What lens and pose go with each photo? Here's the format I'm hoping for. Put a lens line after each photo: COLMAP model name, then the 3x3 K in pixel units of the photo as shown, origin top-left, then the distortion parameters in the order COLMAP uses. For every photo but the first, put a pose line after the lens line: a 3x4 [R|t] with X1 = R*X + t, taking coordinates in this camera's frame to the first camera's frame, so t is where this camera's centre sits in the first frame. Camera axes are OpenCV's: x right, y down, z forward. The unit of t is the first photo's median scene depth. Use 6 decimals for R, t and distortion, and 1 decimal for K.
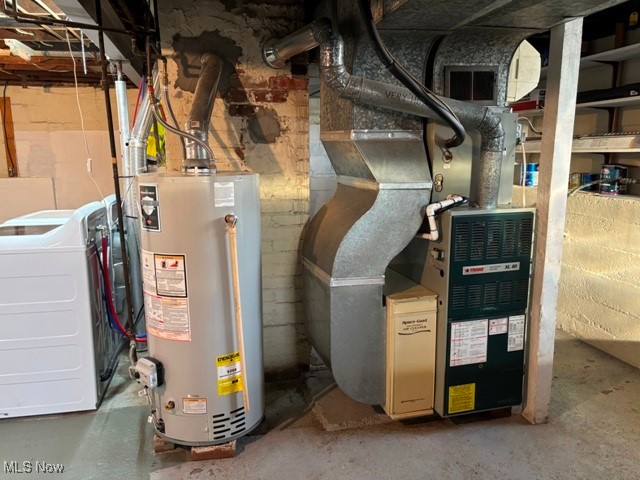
lens RADIAL K [[487.1, 0, 315.9], [0, 487.1, 243.9], [0, 0, 1]] dist [0.047893, -0.055603]
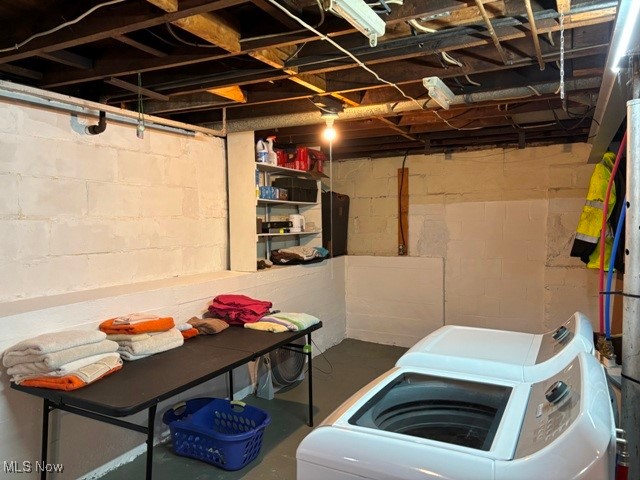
lens RADIAL K [[487.1, 0, 316.6], [0, 487.1, 241.3], [0, 0, 1]] dist [0.047893, -0.055603]
pose [[0.762834, 0.023927, -0.646152, -0.414619], [-0.115988, 0.988169, -0.100340, -0.137070], [0.636107, 0.151489, 0.756584, 0.578982]]
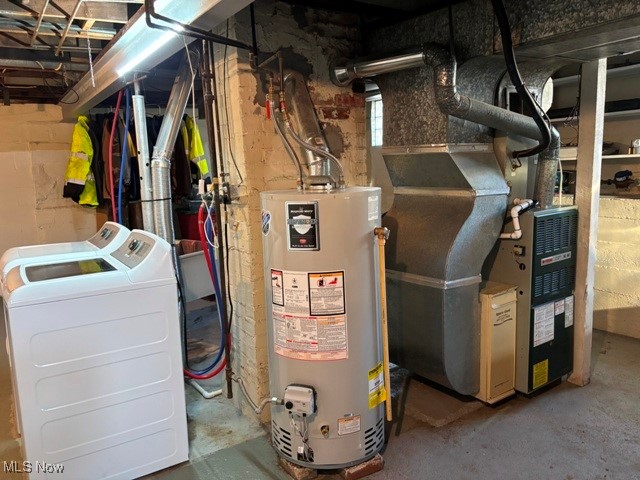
lens RADIAL K [[487.1, 0, 320.8], [0, 487.1, 242.8], [0, 0, 1]] dist [0.047893, -0.055603]
pose [[0.937532, -0.080847, 0.338375, -0.525050], [0.093597, 0.995378, -0.021505, -0.014045], [-0.335072, 0.051833, 0.940766, 0.068483]]
